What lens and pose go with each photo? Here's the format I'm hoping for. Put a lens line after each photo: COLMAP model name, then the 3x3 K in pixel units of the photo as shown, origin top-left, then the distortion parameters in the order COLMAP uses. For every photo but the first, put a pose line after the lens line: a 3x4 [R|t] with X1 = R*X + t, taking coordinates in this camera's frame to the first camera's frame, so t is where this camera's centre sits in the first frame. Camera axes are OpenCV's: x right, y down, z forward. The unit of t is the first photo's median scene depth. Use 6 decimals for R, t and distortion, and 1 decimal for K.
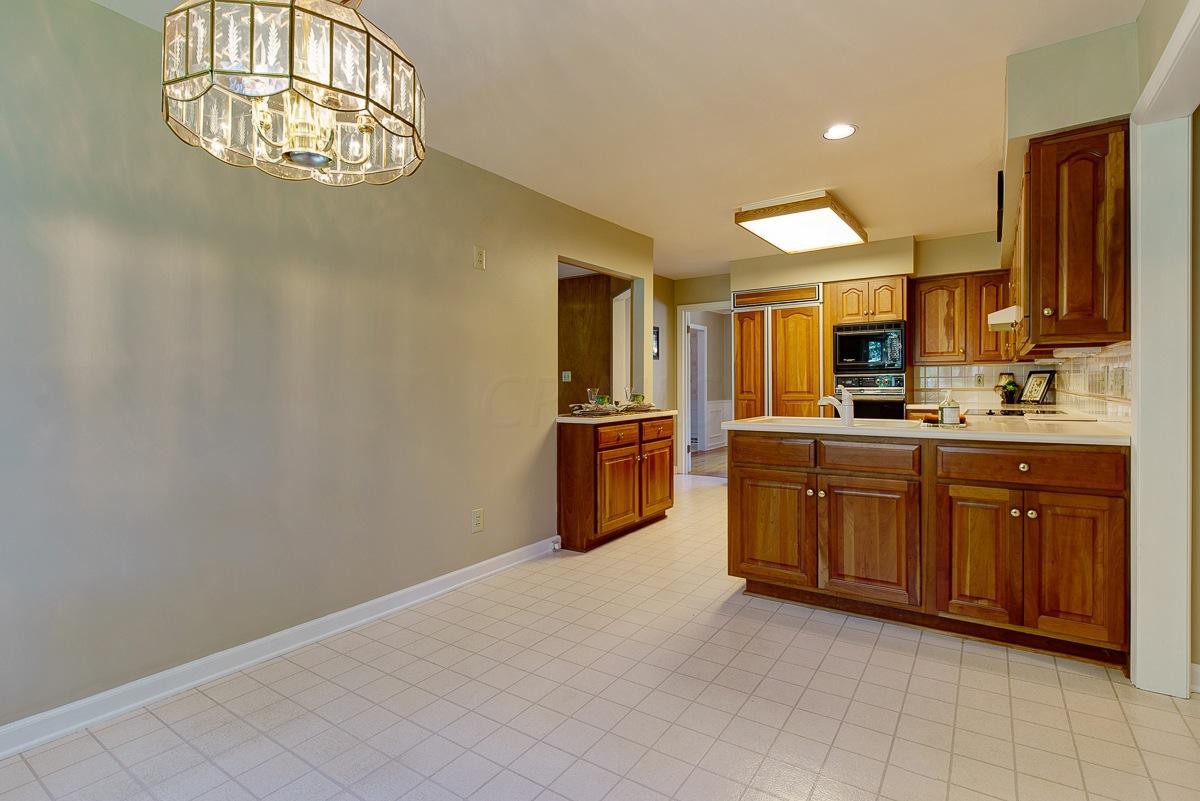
lens RADIAL K [[572.6, 0, 598.5], [0, 572.6, 403.0], [0, 0, 1]] dist [0.001805, -0.000003]
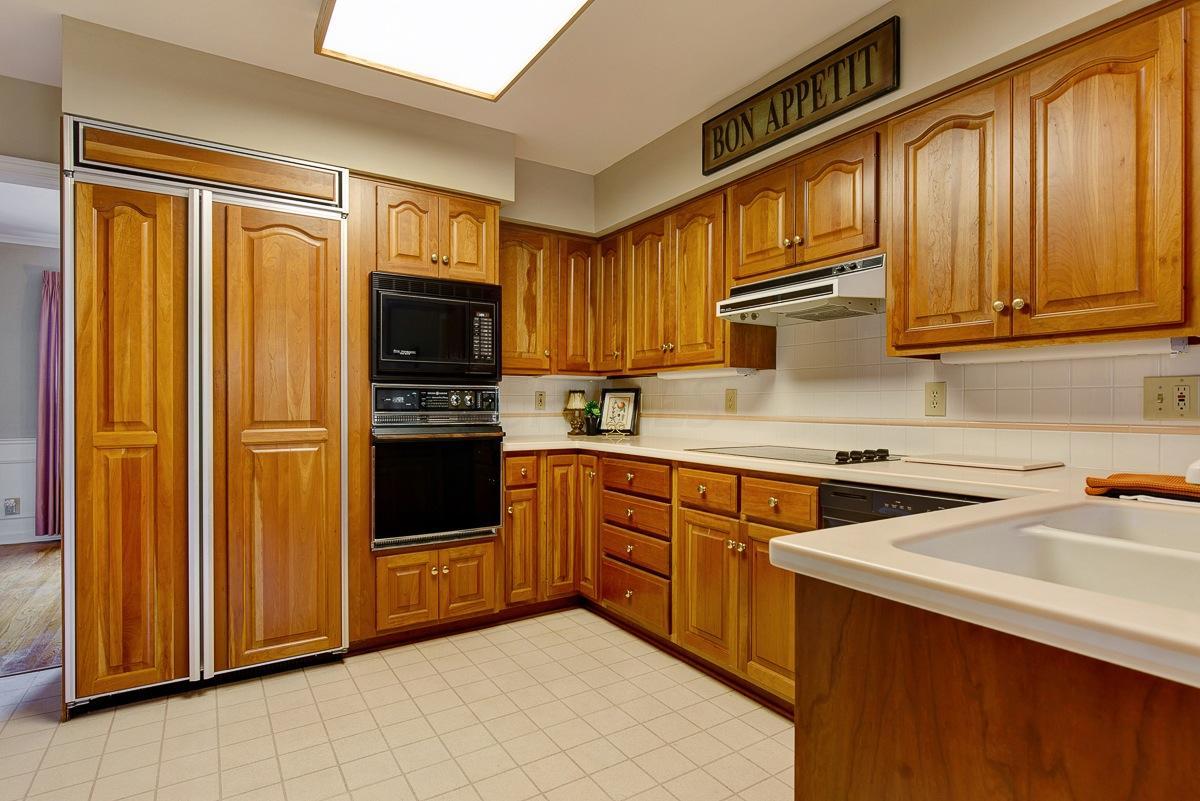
lens RADIAL K [[631.5, 0, 601.2], [0, 631.5, 407.0], [0, 0, 1]] dist [-0.000557, 0.000036]
pose [[0.394256, 0.007651, 0.918969, 0.028529], [0.023349, 0.999559, -0.018339, -0.017629], [-0.918704, 0.028688, 0.393903, 0.665539]]
